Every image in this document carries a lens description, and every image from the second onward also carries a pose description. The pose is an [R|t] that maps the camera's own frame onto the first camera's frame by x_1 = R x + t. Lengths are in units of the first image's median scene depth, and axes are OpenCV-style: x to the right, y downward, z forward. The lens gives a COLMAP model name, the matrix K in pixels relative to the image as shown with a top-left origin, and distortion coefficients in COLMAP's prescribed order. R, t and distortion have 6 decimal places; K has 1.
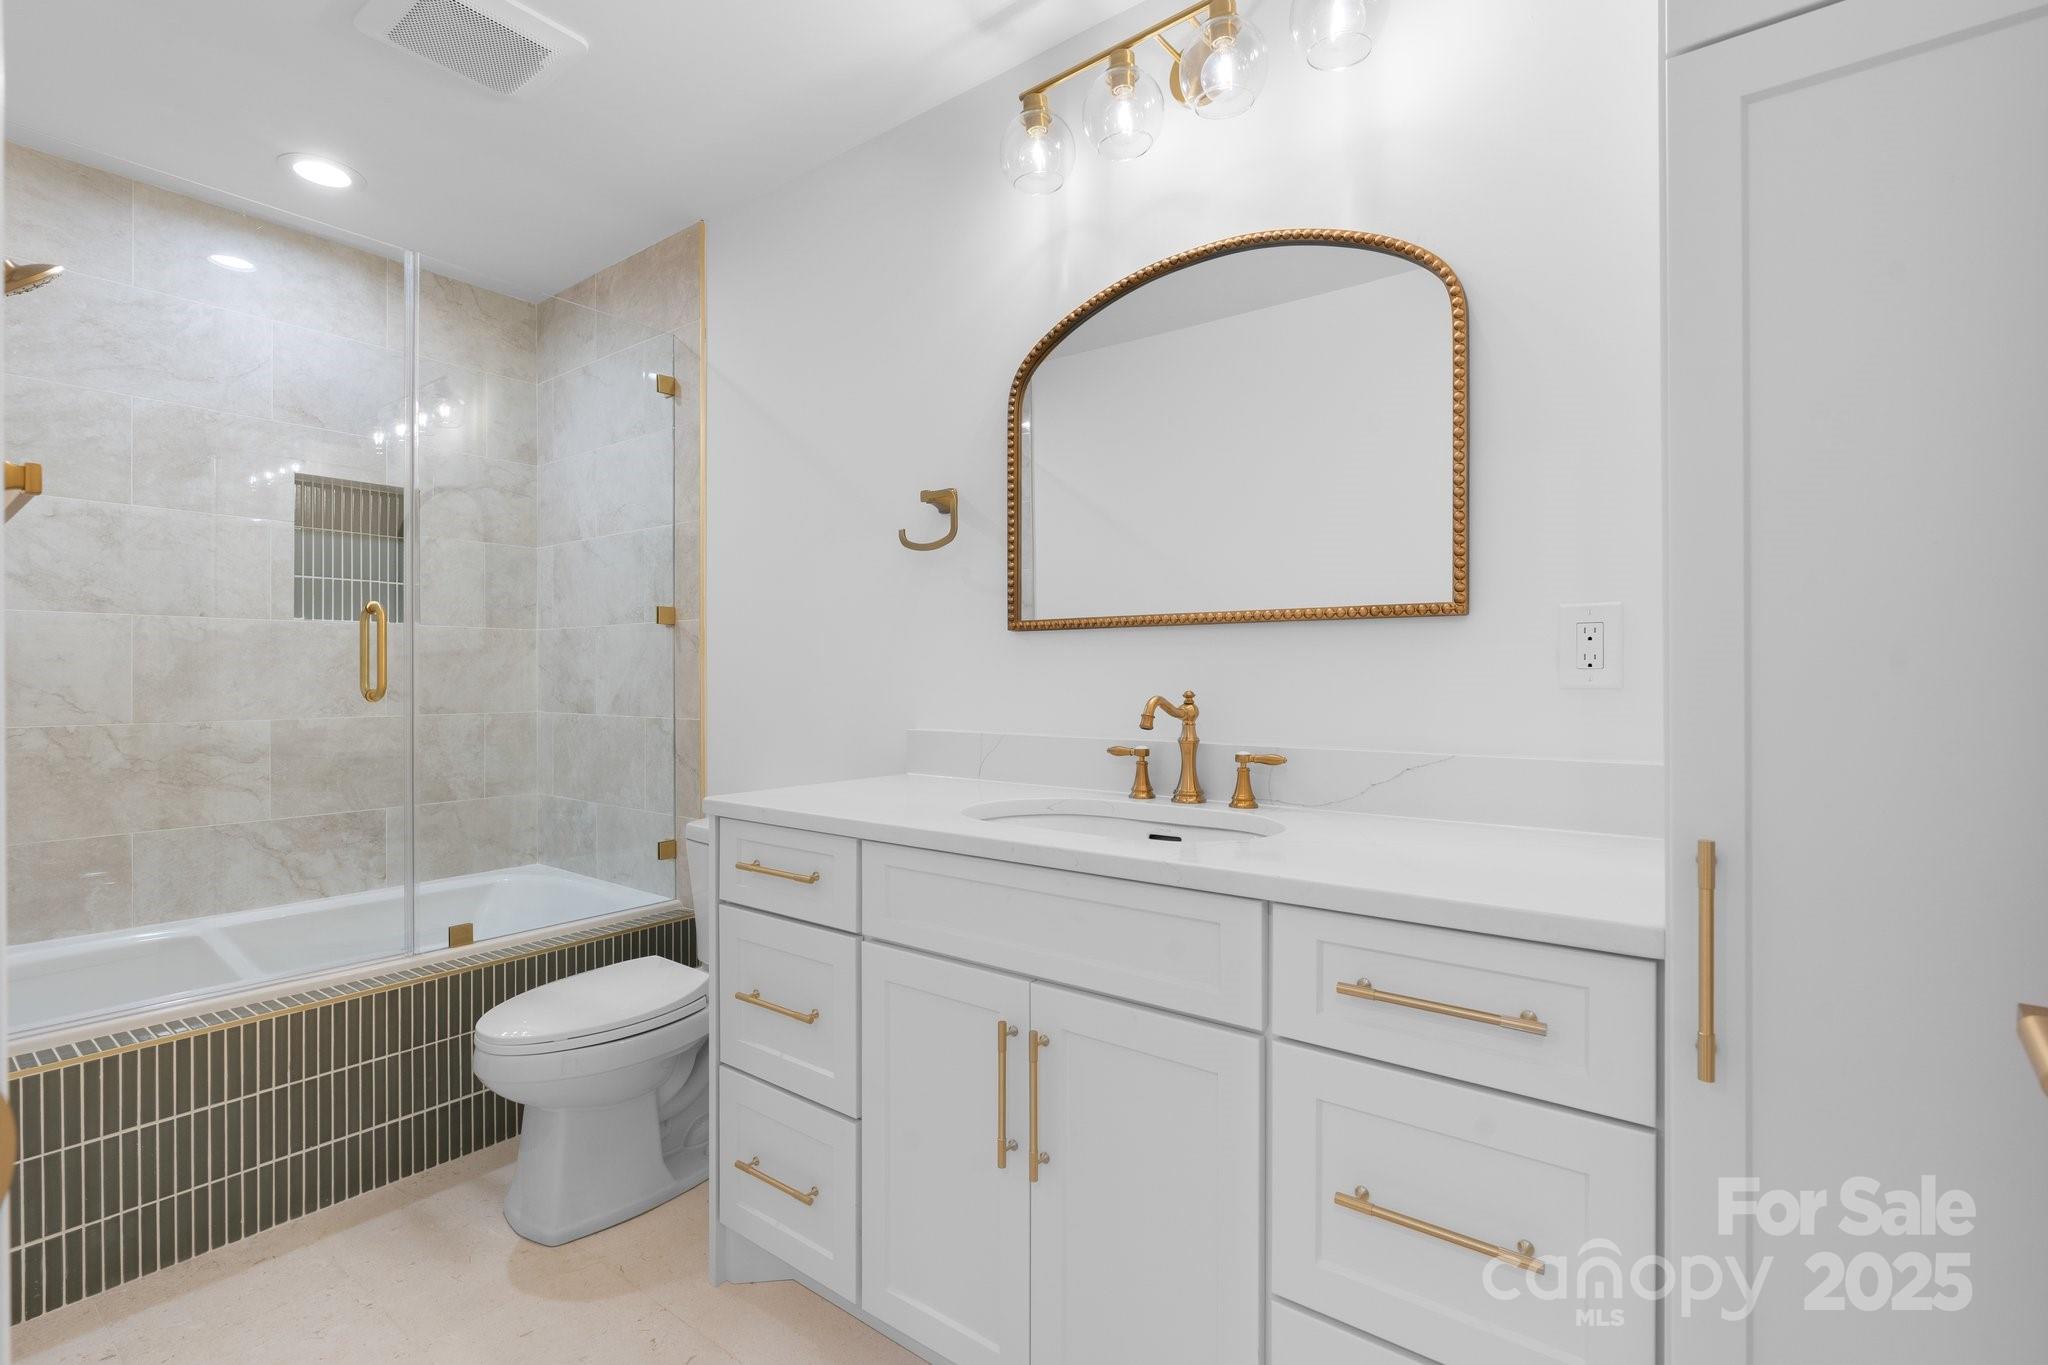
lens RADIAL K [[928.5, 0, 1027.1], [0, 928.5, 674.5], [0, 0, 1]] dist [-0.009658, 0.004265]
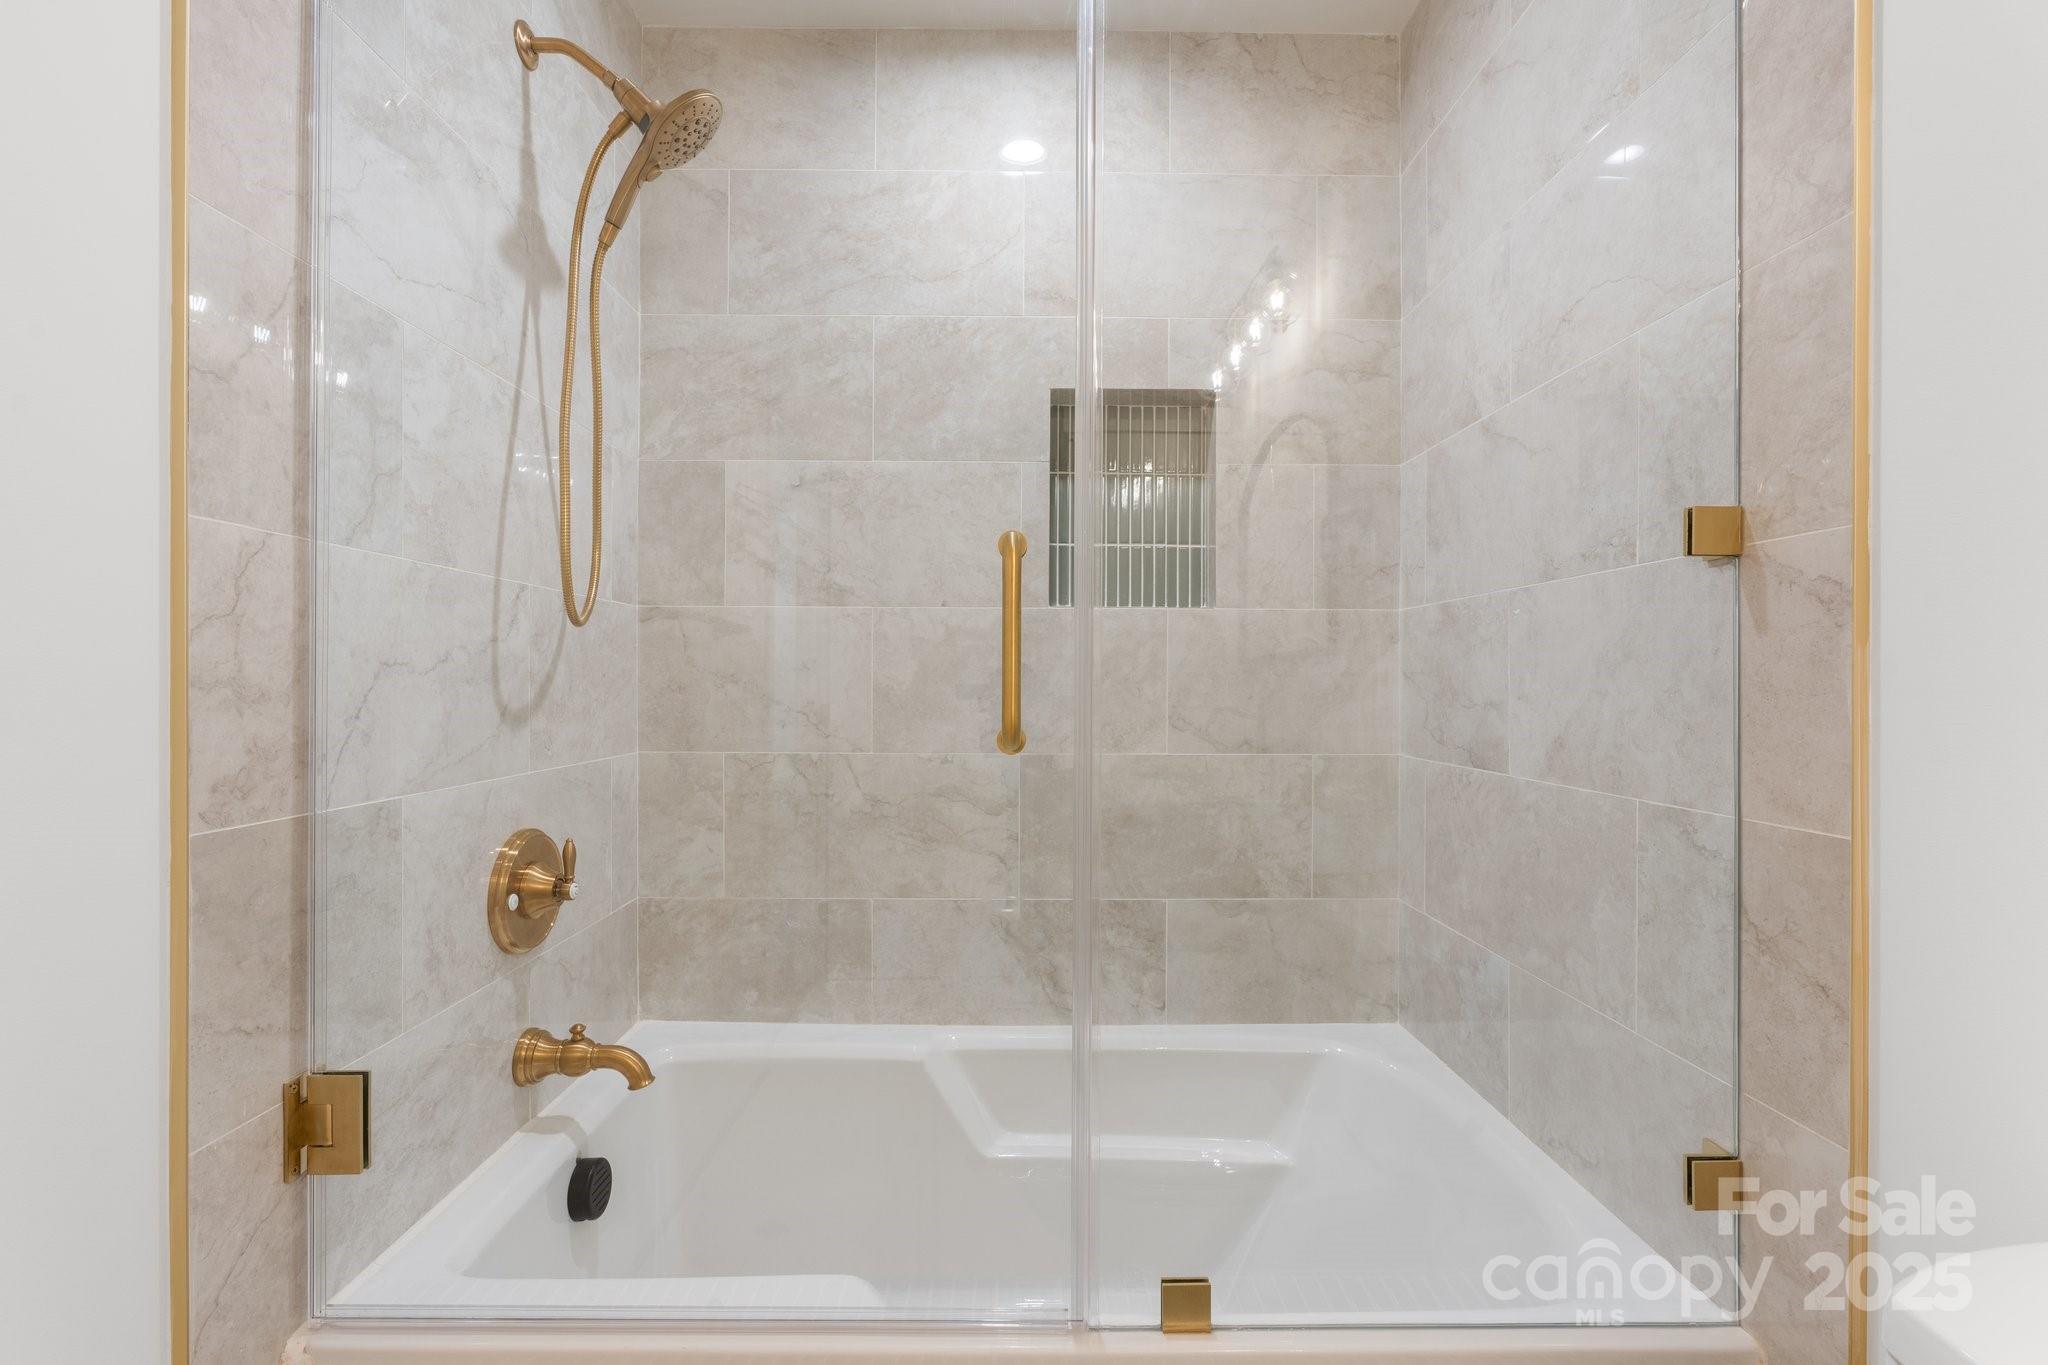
lens RADIAL K [[909.8, 0, 1020.3], [0, 909.8, 684.9], [0, 0, 1]] dist [-0.013879, 0.007881]
pose [[0.605895, 0.004802, -0.795530, -0.271710], [-0.003103, 0.999988, 0.003673, -0.004302], [0.795539, 0.000243, 0.605903, 0.570090]]
